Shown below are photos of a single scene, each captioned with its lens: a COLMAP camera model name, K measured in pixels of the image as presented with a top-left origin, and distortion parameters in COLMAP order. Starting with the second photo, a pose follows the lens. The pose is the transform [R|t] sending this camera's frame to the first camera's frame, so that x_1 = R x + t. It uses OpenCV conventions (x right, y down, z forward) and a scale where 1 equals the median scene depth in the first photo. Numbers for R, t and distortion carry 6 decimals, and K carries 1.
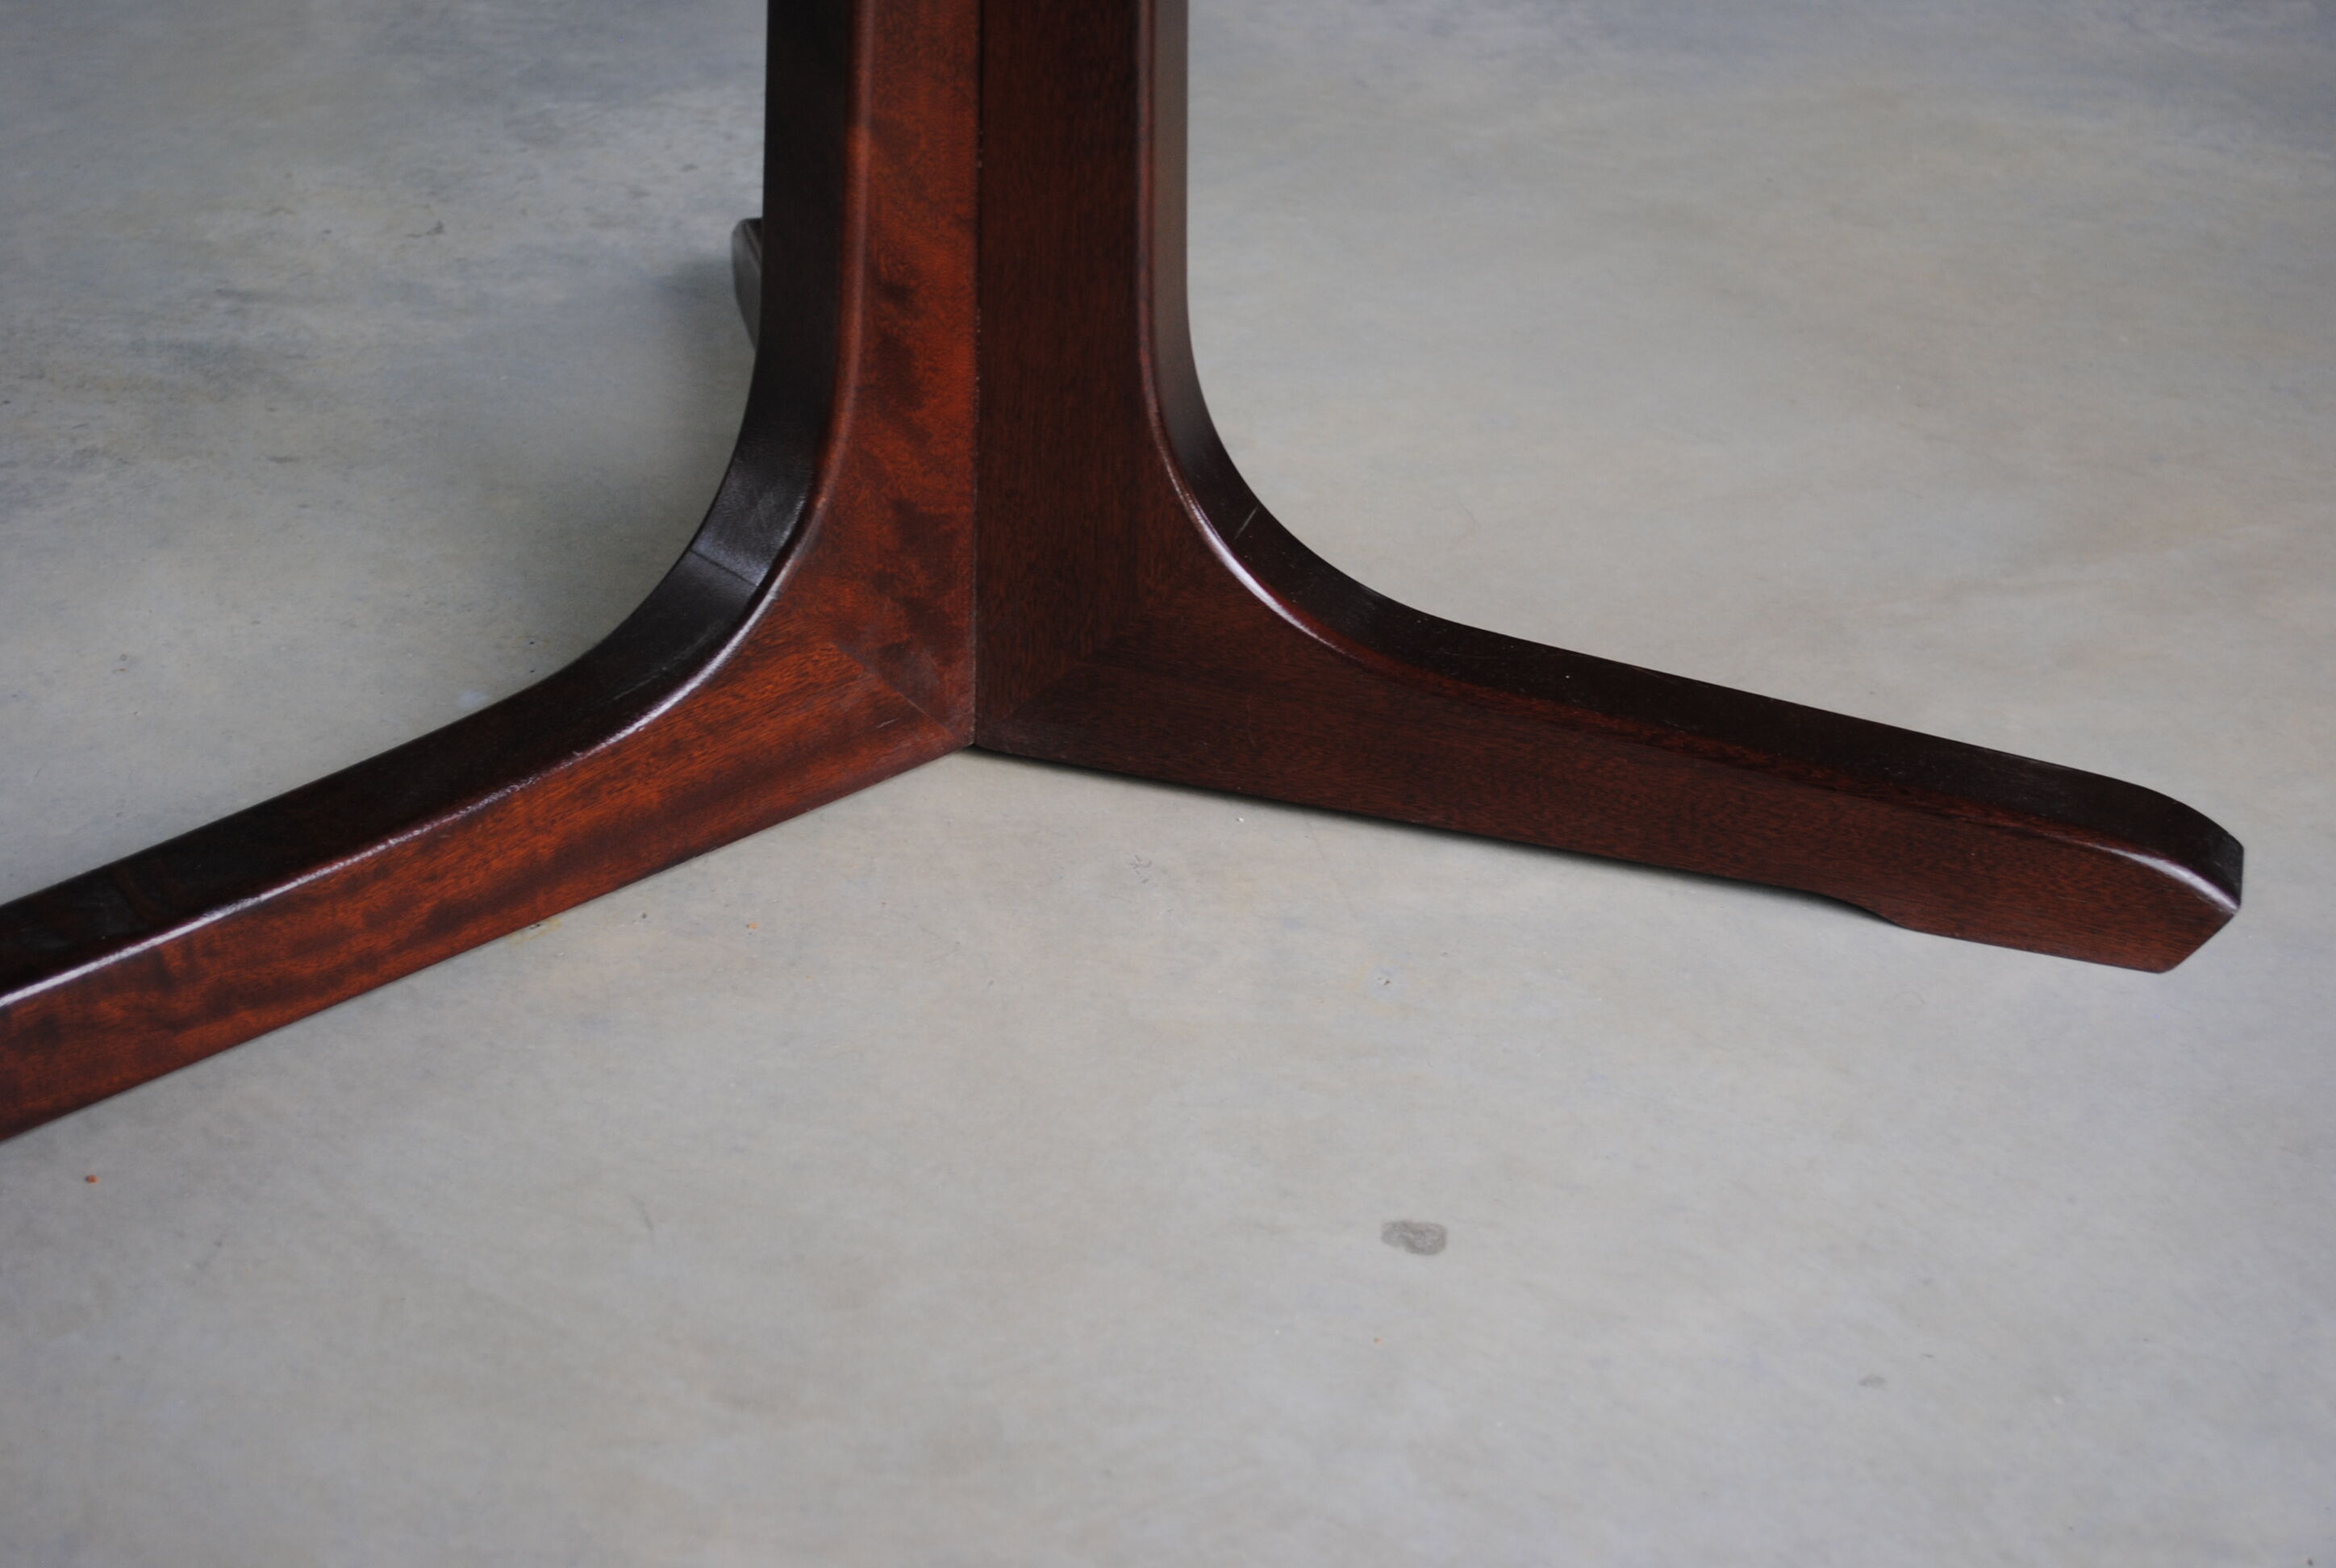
lens RADIAL K [[3554.9, 0, 1166.7], [0, 3554.9, 784.3], [0, 0, 1]] dist [-0.007330, 0.000000]
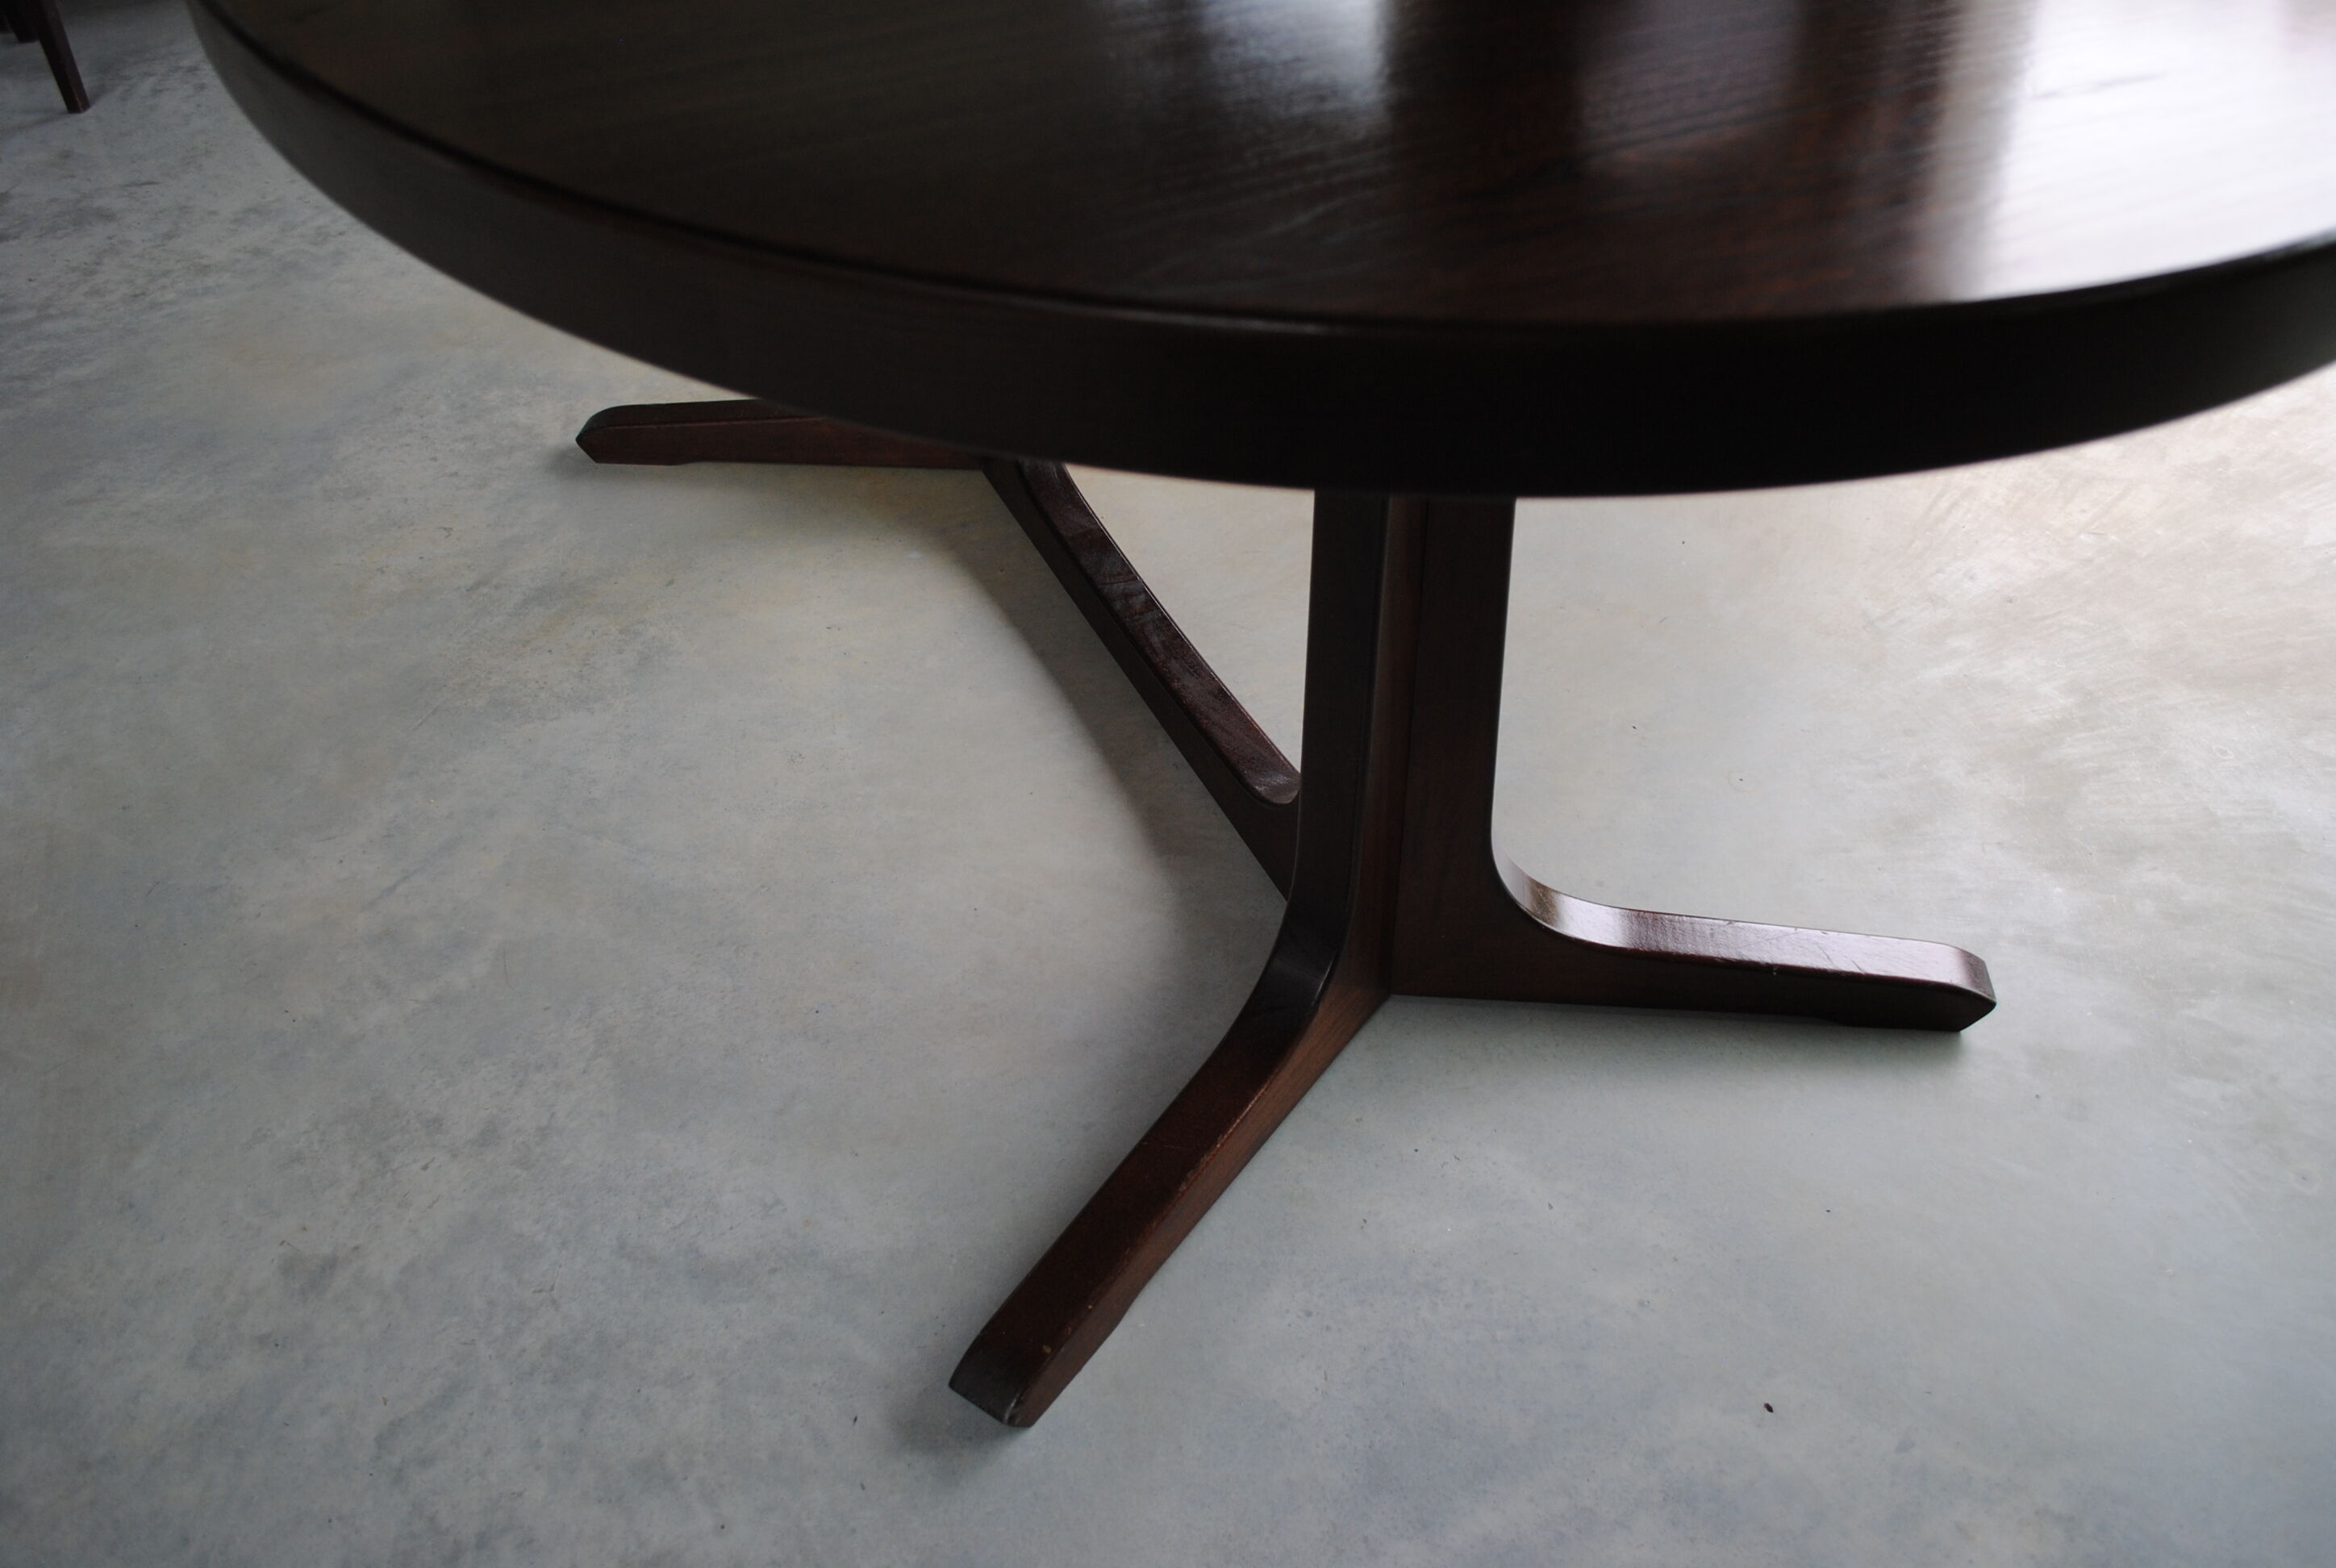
lens RADIAL K [[1828.4, 0, 1209.3], [0, 1828.4, 777.3], [0, 0, 1]] dist [-0.089604, 0.017248]
pose [[0.323898, -0.655465, 0.682244, -0.934980], [0.480333, 0.735195, 0.478298, -0.360460], [-0.815089, 0.172785, 0.552969, 0.069303]]
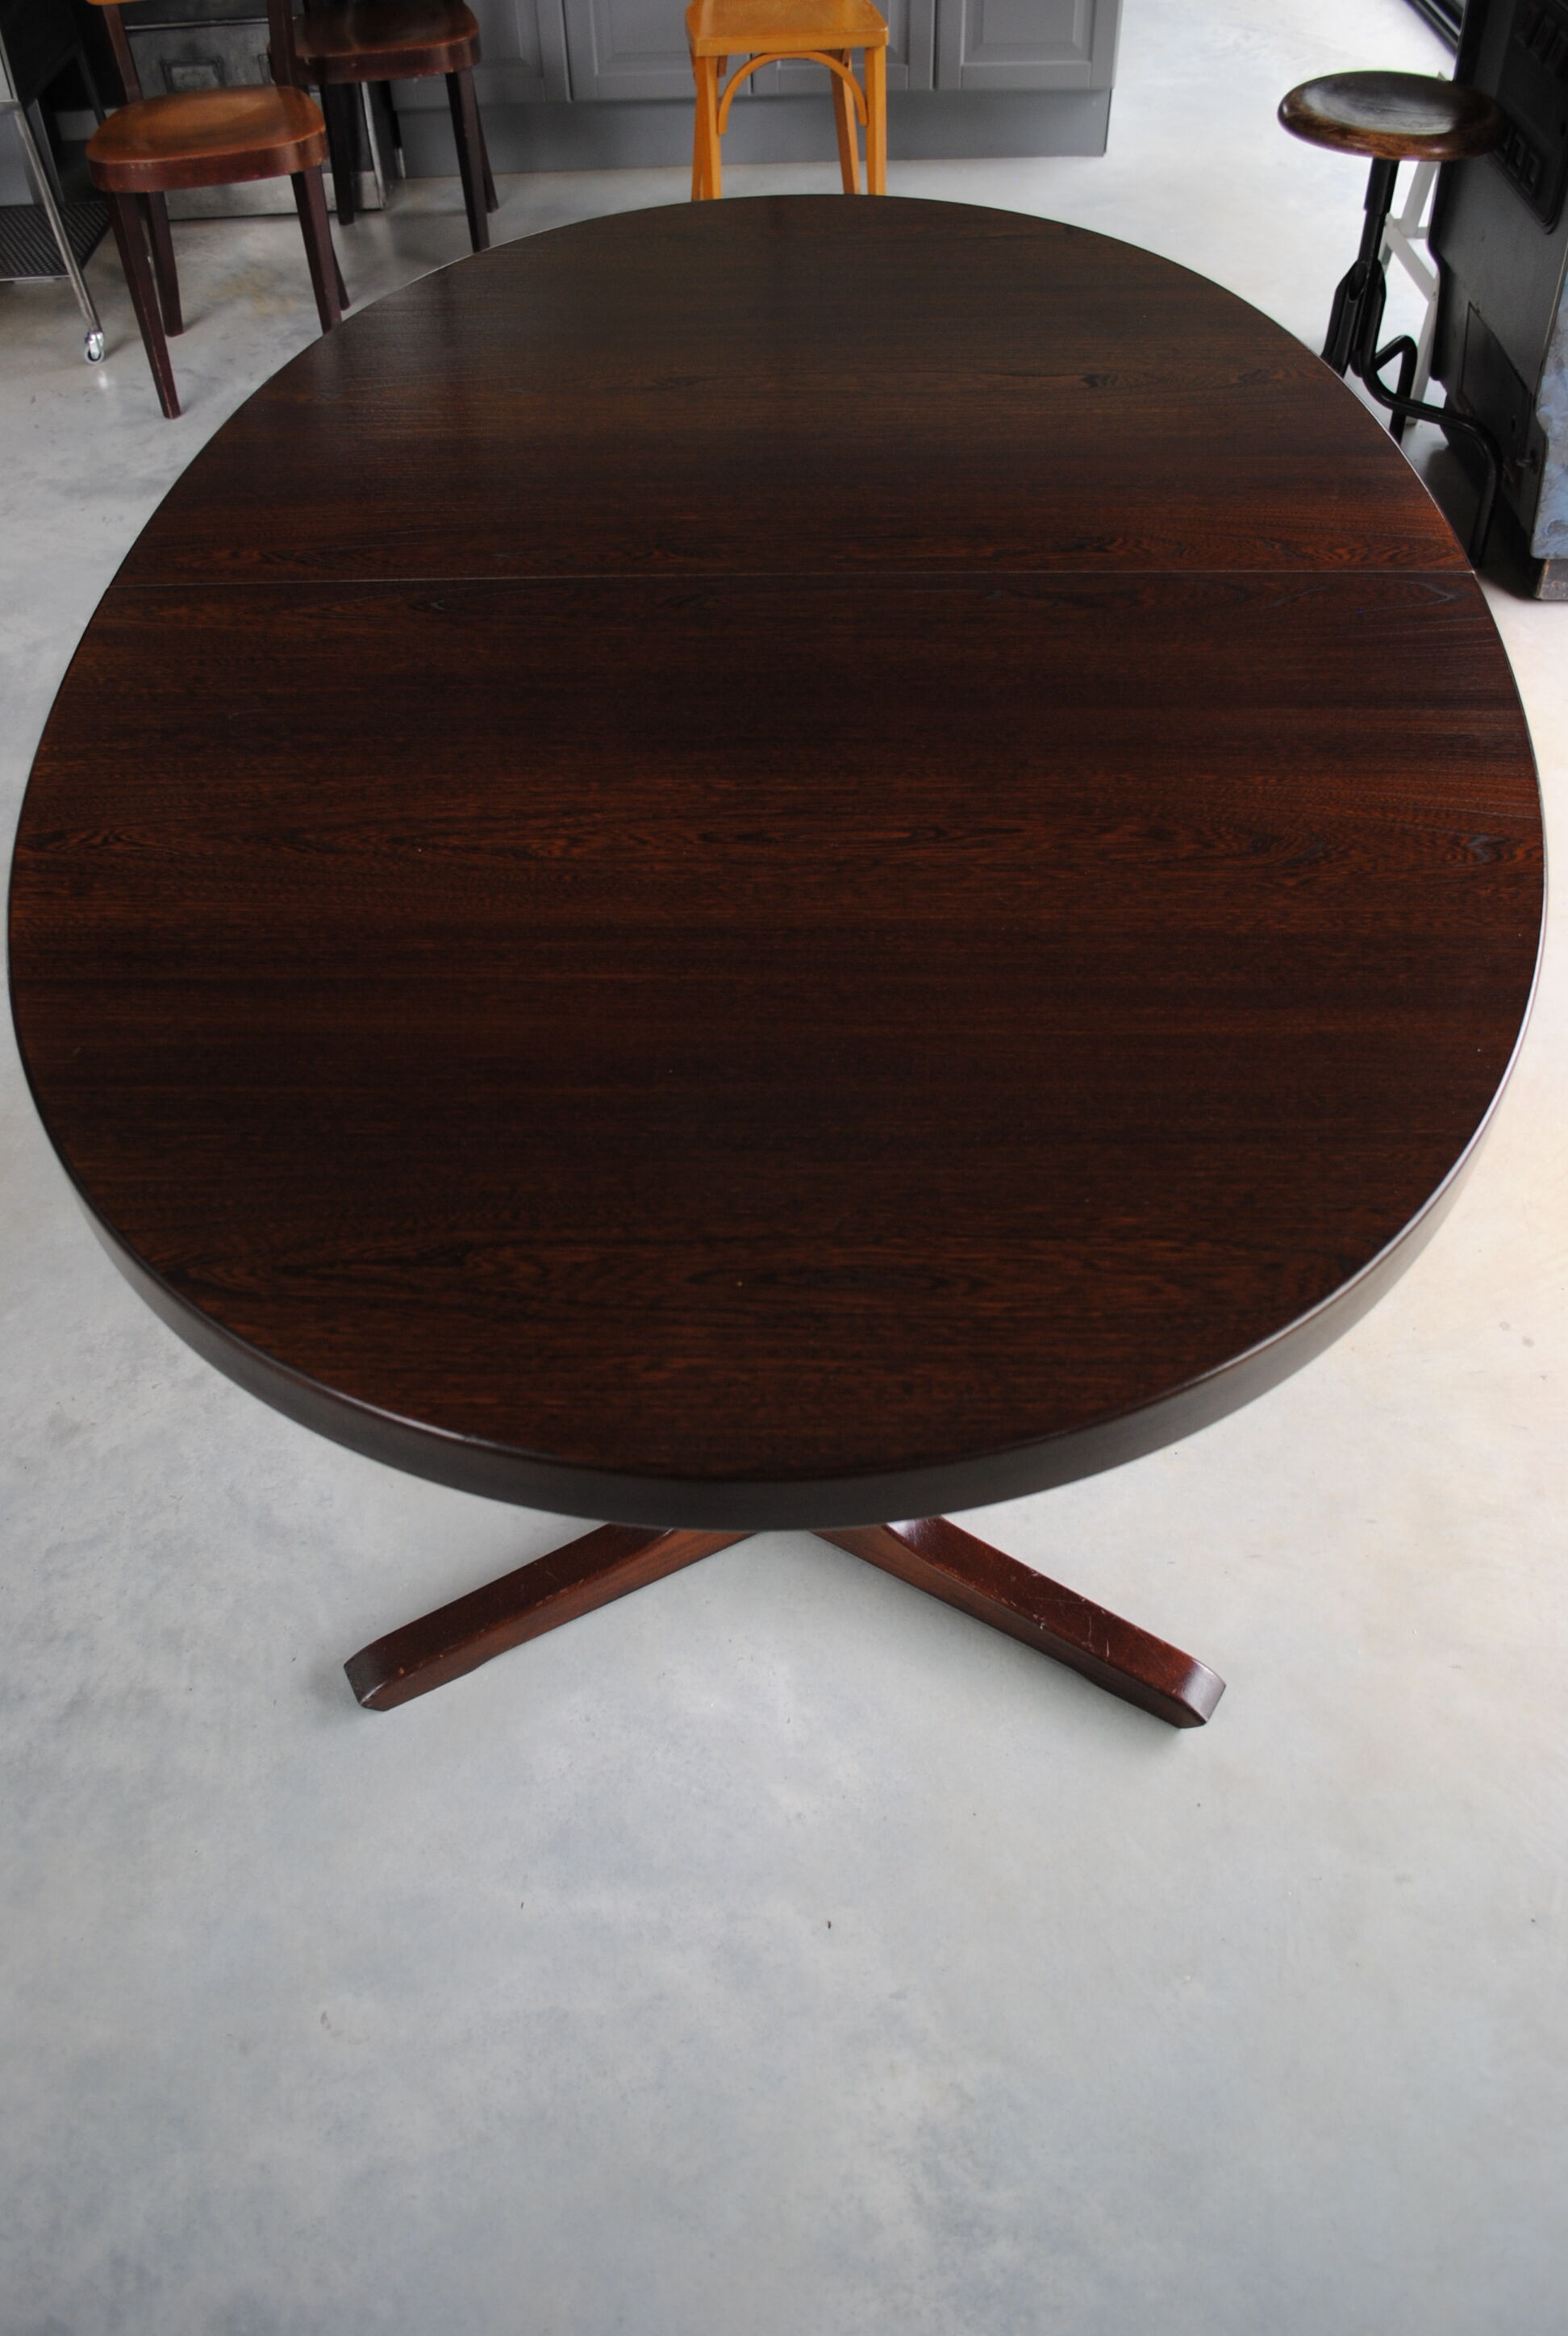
lens RADIAL K [[1828.4, 0, 791.4], [0, 1828.4, 1174.8], [0, 0, 1]] dist [-0.089604, 0.017248]
pose [[0.714664, -0.550374, 0.431675, -0.766615], [0.380262, 0.823690, 0.420637, -0.482632], [-0.587074, -0.136465, 0.797948, -0.366095]]
